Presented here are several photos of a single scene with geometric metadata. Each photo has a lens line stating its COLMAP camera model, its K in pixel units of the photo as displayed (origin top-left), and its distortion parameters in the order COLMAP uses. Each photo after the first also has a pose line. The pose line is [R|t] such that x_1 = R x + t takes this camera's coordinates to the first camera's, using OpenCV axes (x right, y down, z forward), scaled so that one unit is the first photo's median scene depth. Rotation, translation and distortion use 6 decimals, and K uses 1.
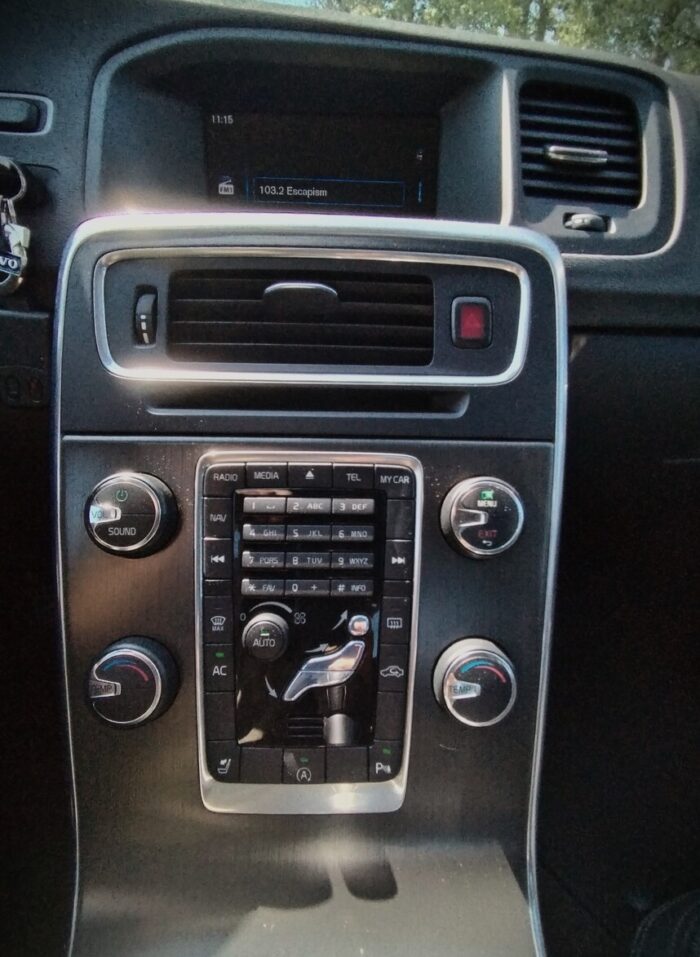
lens RADIAL K [[502.0, 0, 387.7], [0, 502.0, 508.9], [0, 0, 1]] dist [-0.006096, 0.003785]
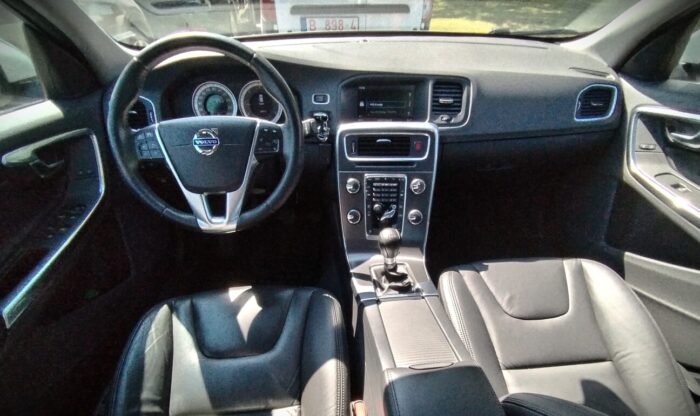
lens RADIAL K [[338.5, 0, 350.2], [0, 338.5, 261.0], [0, 0, 1]] dist [-0.009140, -0.000560]
pose [[0.993538, 0.020638, -0.111606, -0.107990], [0.007340, 0.969587, 0.244637, -0.102392], [0.113261, -0.243875, 0.963170, -2.719204]]
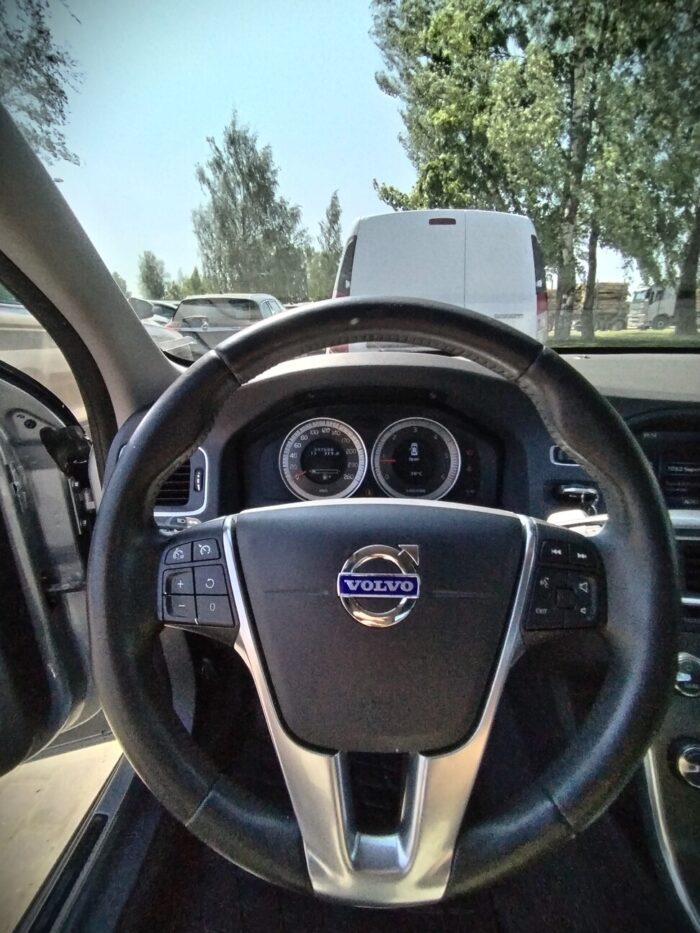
lens RADIAL K [[453.2, 0, 354.7], [0, 453.2, 470.4], [0, 0, 1]] dist [-0.006470, -0.001472]
pose [[0.977675, 0.007247, -0.209999, -1.414657], [-0.036578, 0.990016, -0.136125, -0.504778], [0.206916, 0.140767, 0.968179, -1.139953]]
